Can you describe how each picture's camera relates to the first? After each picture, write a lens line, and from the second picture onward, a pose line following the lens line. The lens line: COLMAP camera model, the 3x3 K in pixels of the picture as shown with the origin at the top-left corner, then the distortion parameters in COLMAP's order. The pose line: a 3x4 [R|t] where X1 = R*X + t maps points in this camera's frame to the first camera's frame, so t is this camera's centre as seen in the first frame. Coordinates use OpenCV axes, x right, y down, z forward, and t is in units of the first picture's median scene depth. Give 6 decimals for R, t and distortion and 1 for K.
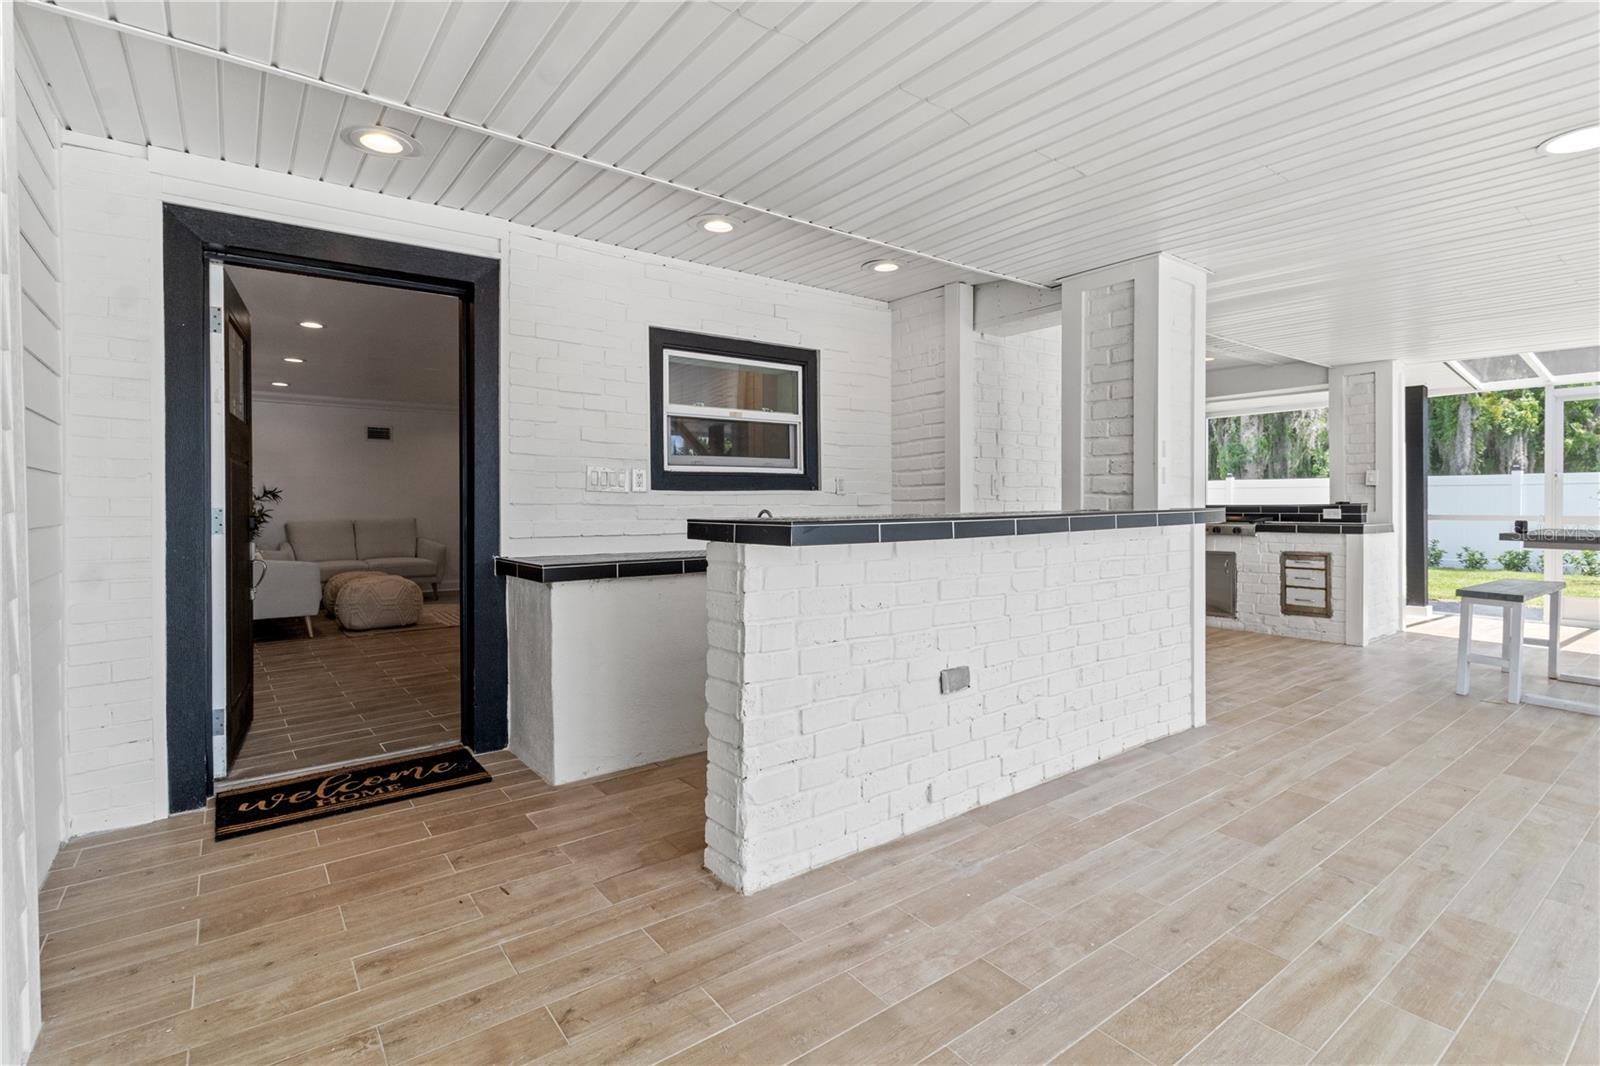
lens RADIAL K [[763.7, 0, 800.5], [0, 763.7, 507.5], [0, 0, 1]] dist [0.000727, 0.001066]
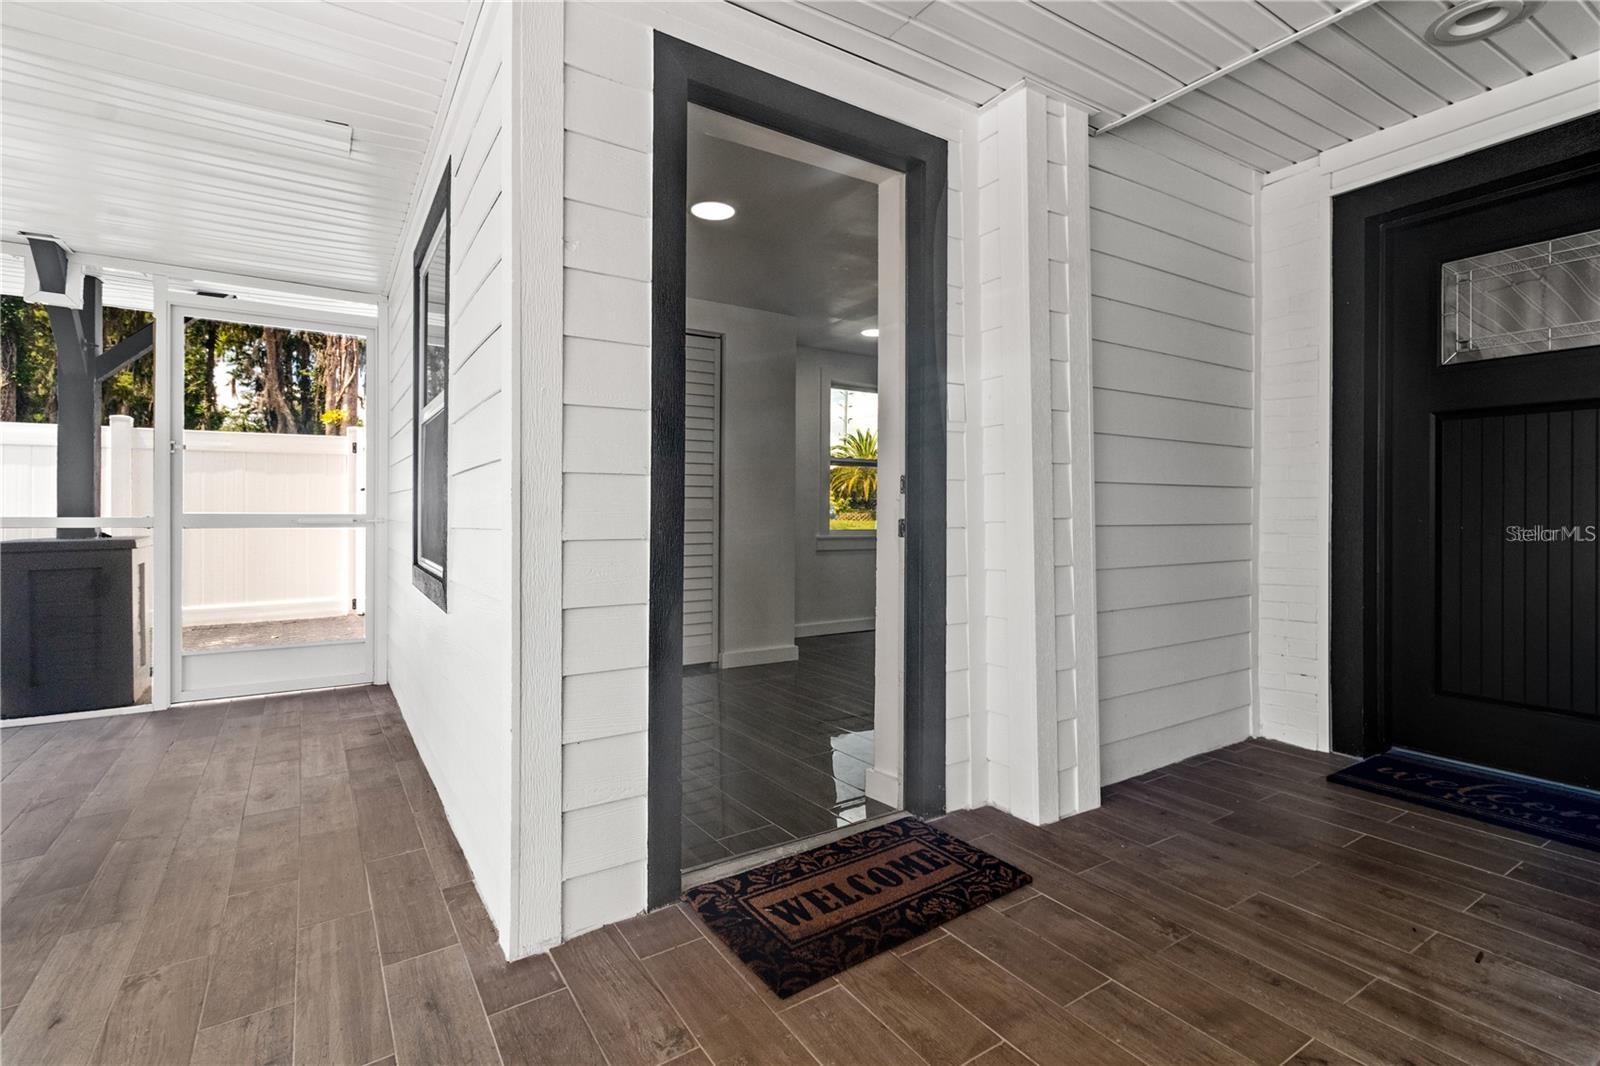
lens RADIAL K [[752.1, 0, 804.9], [0, 752.1, 517.0], [0, 0, 1]] dist [0.001176, 0.000160]
pose [[-0.071404, 0.010534, -0.997392, 0.292649], [-0.008165, 0.999905, 0.011146, 0.054535], [0.997414, 0.008939, -0.071311, 0.300363]]
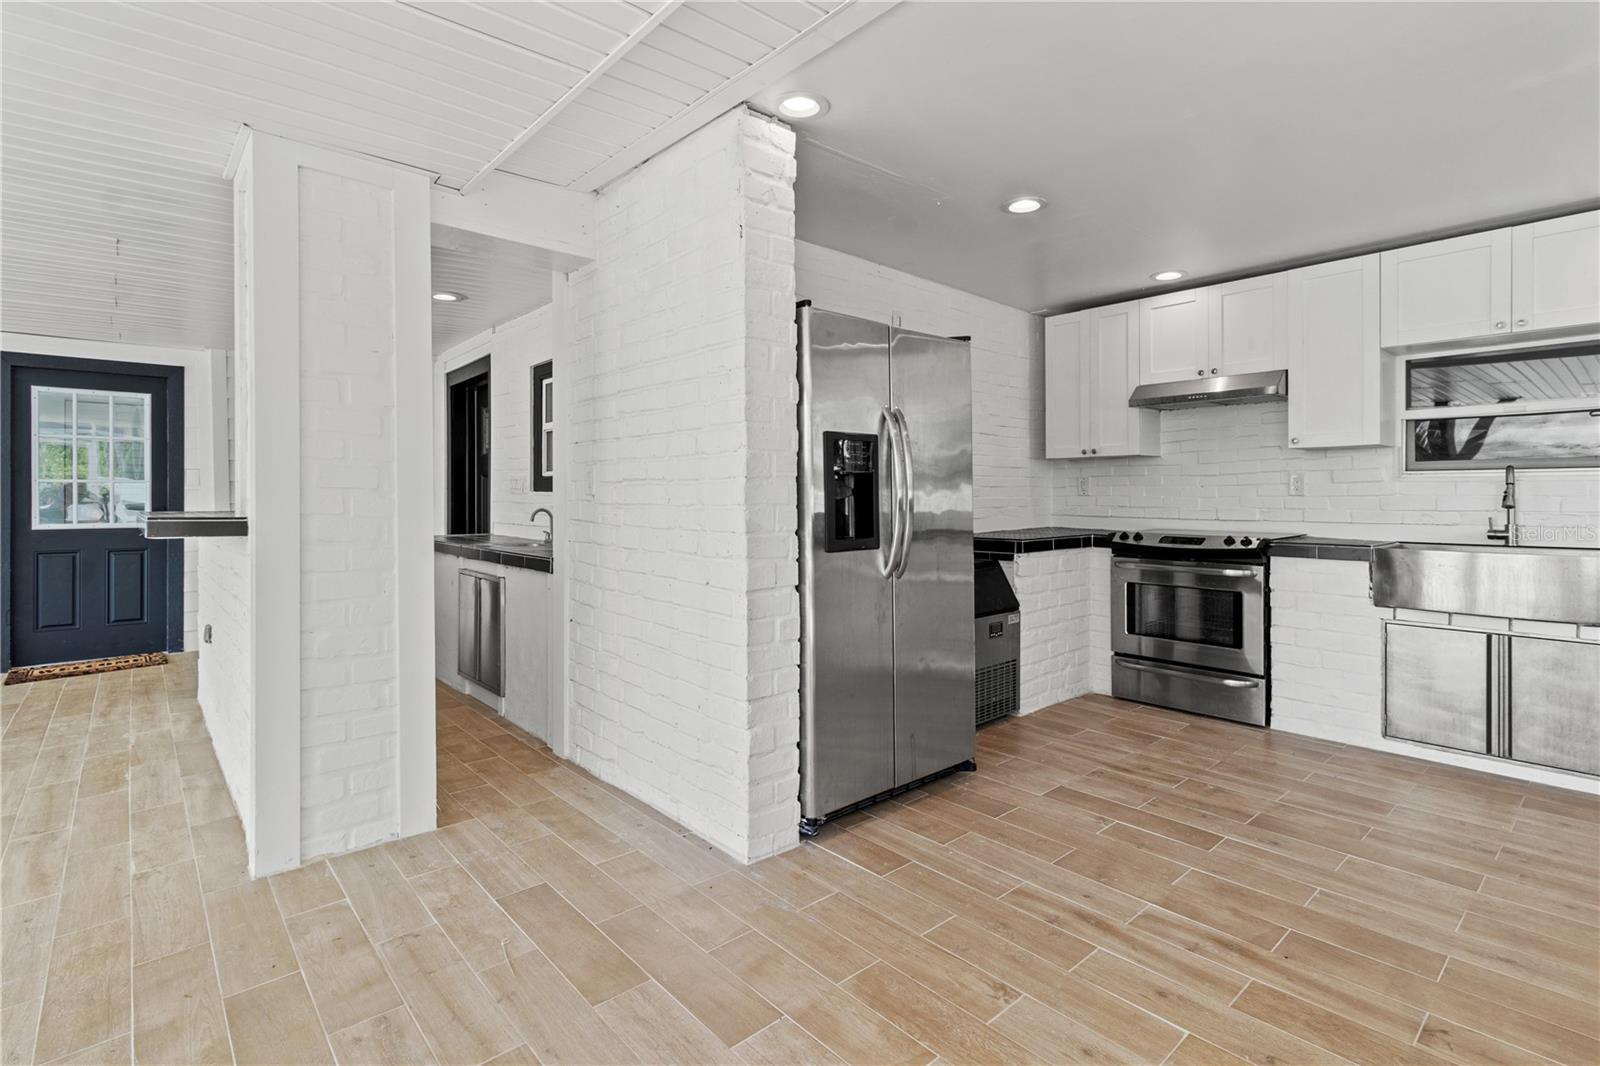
lens RADIAL K [[763.7, 0, 800.5], [0, 763.7, 507.5], [0, 0, 1]] dist [0.000727, 0.001066]
pose [[0.065488, 0.018744, -0.997677, 1.526770], [-0.004159, 0.999820, 0.018512, -0.029291], [0.997845, 0.002937, 0.065554, 1.840390]]
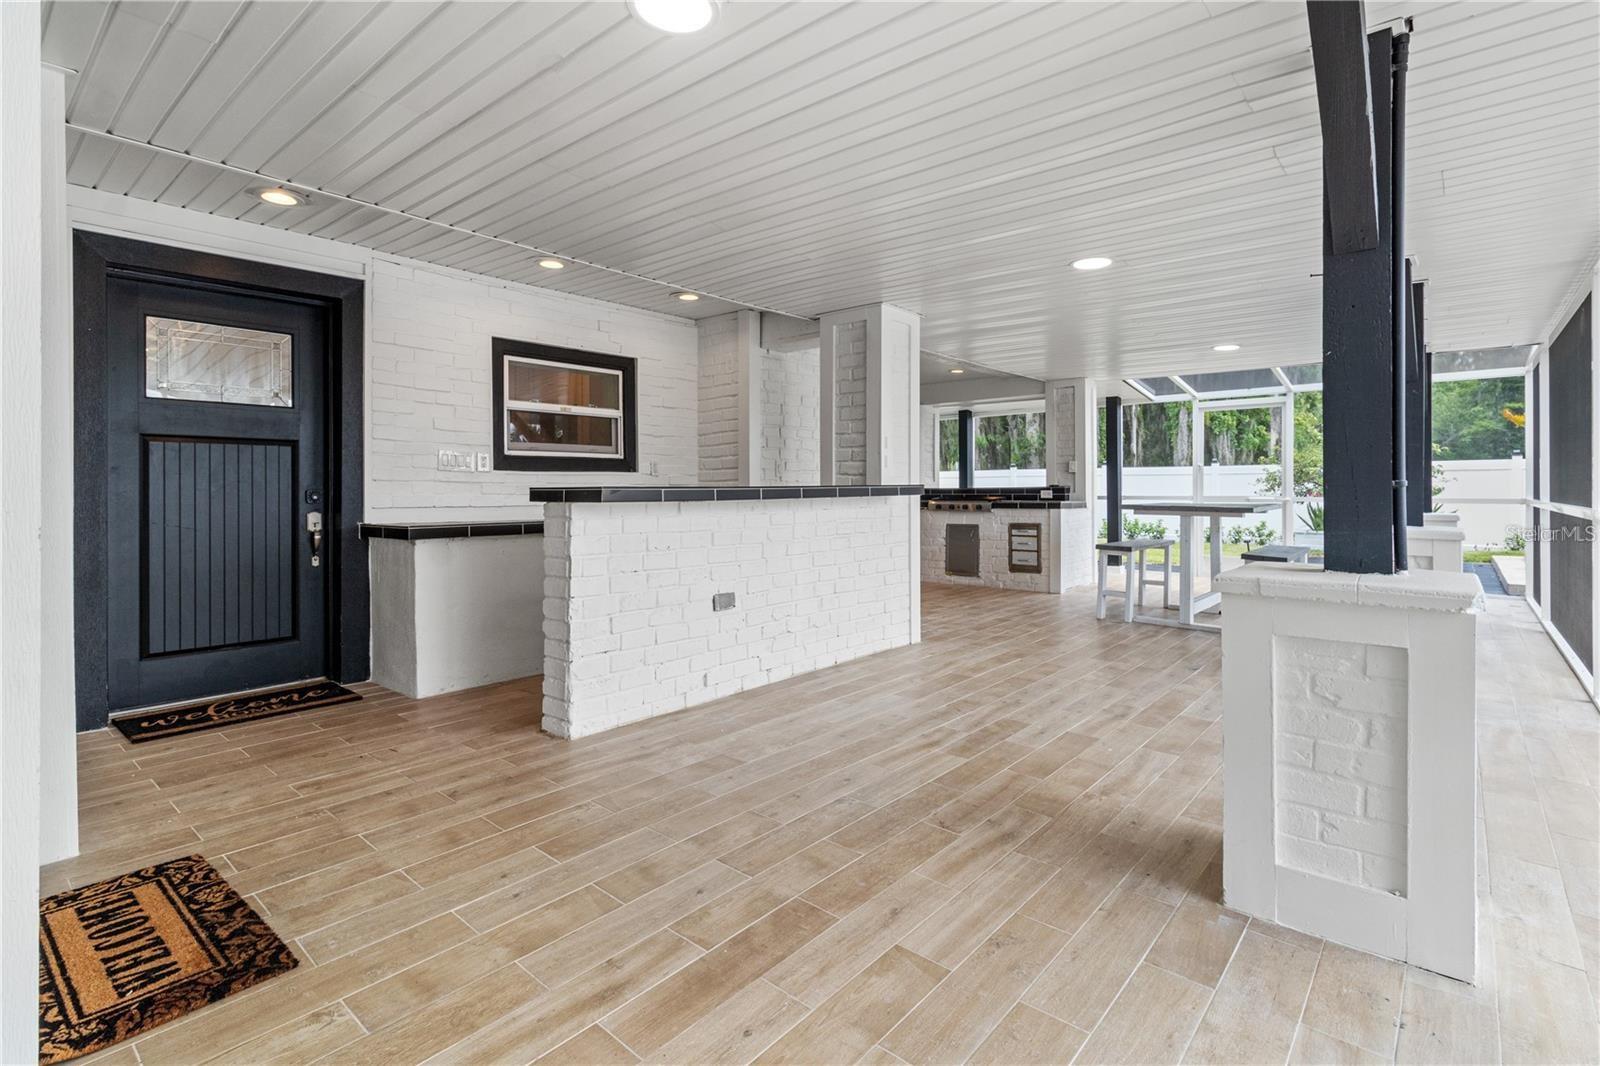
lens RADIAL K [[771.0, 0, 810.5], [0, 771.0, 492.7], [0, 0, 1]] dist [0.000666, 0.000390]
pose [[0.975597, 0.000401, 0.219568, 0.039048], [0.000648, 0.999989, -0.004705, 0.025773], [-0.219568, 0.004732, 0.975586, -0.425160]]
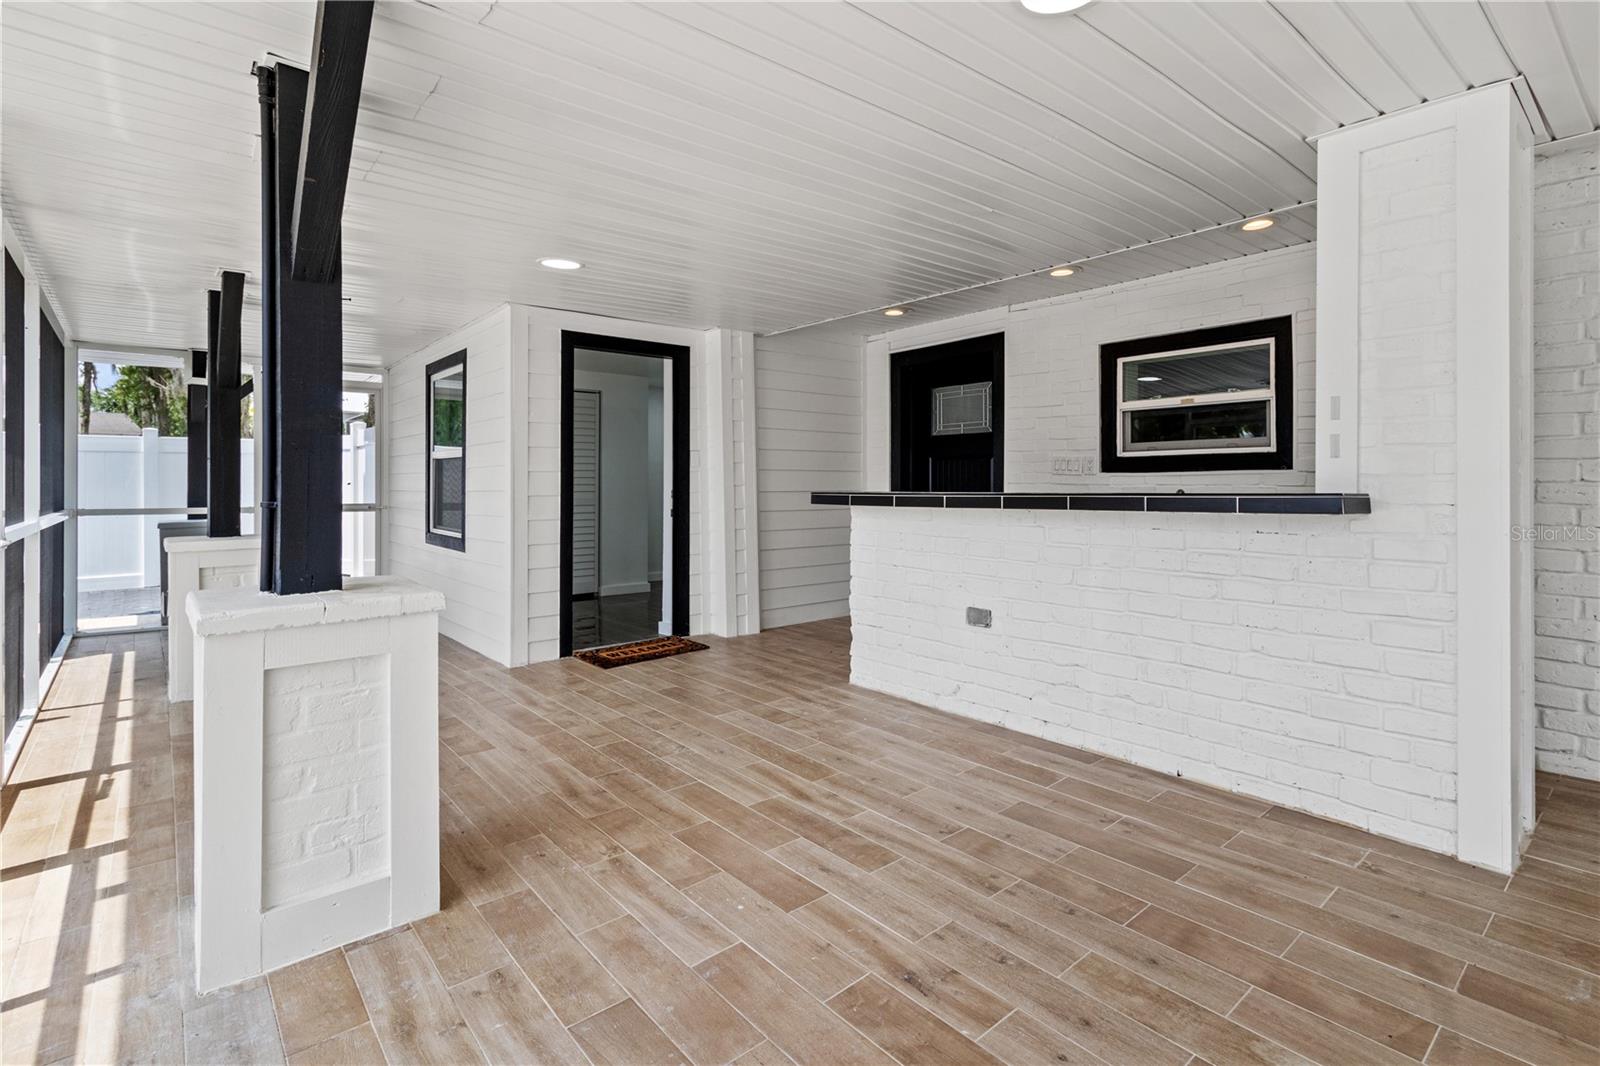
lens RADIAL K [[773.1, 0, 798.4], [0, 773.1, 487.6], [0, 0, 1]] dist [0.001974, 0.000233]
pose [[0.040420, 0.008524, -0.999146, 1.431883], [-0.005760, 0.999949, 0.008298, -0.008392], [0.999166, 0.005420, 0.040467, 0.591512]]
